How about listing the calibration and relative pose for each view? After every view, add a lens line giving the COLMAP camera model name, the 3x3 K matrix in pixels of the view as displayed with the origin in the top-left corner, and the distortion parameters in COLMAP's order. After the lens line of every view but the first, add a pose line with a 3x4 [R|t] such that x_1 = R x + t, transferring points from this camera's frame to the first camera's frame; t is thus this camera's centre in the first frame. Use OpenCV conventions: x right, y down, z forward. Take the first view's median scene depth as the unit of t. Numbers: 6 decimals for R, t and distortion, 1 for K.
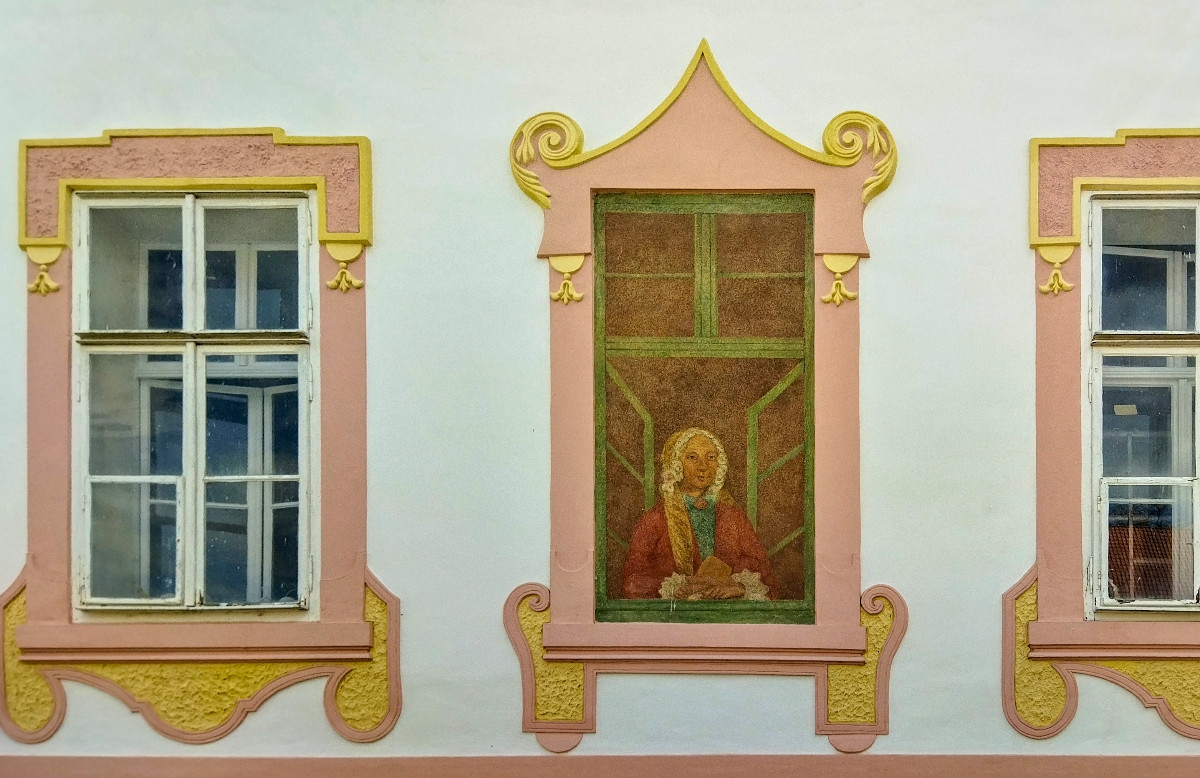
lens RADIAL K [[842.5, 0, 598.5], [0, 842.5, 396.5], [0, 0, 1]] dist [0.002394, 0.013714]
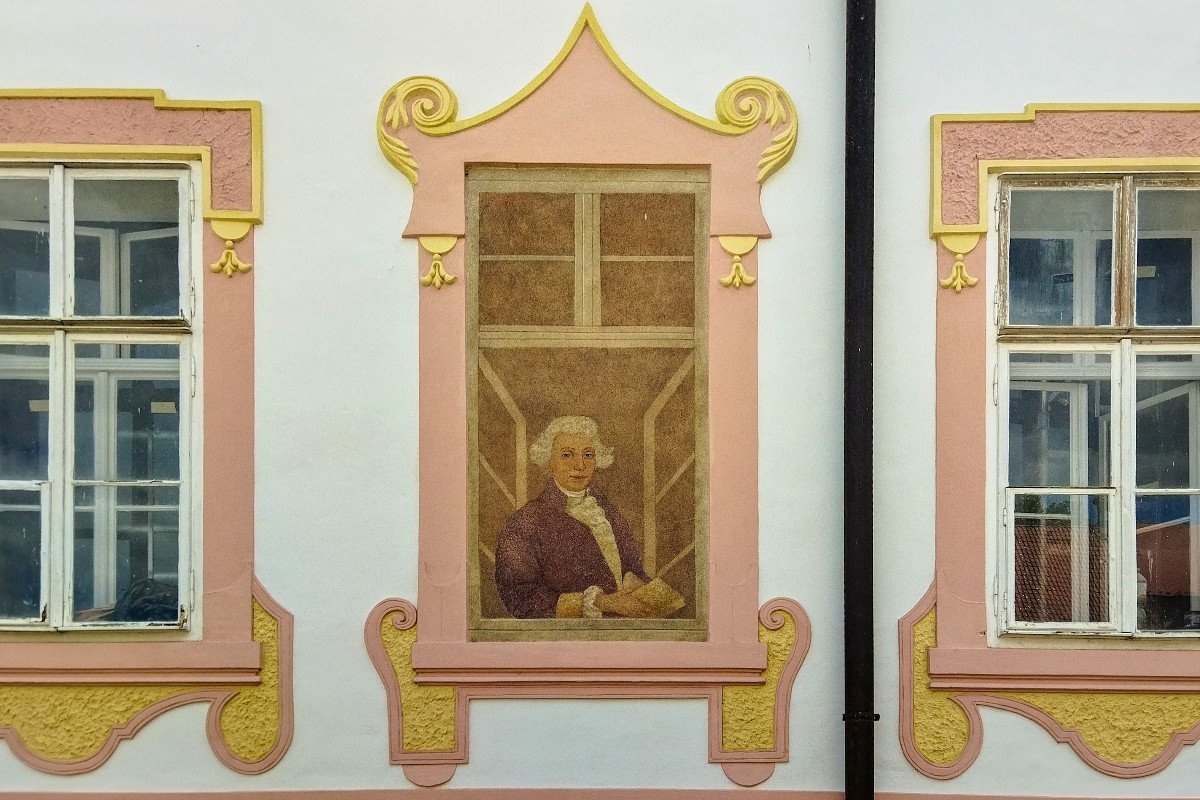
lens RADIAL K [[932.4, 0, 602.2], [0, 932.4, 395.5], [0, 0, 1]] dist [-0.010589, 0.004523]
pose [[0.999820, 0.001456, 0.018924, 0.119260], [-0.001535, 0.999990, 0.004162, 0.000073], [-0.018918, -0.004191, 0.999812, 0.001215]]
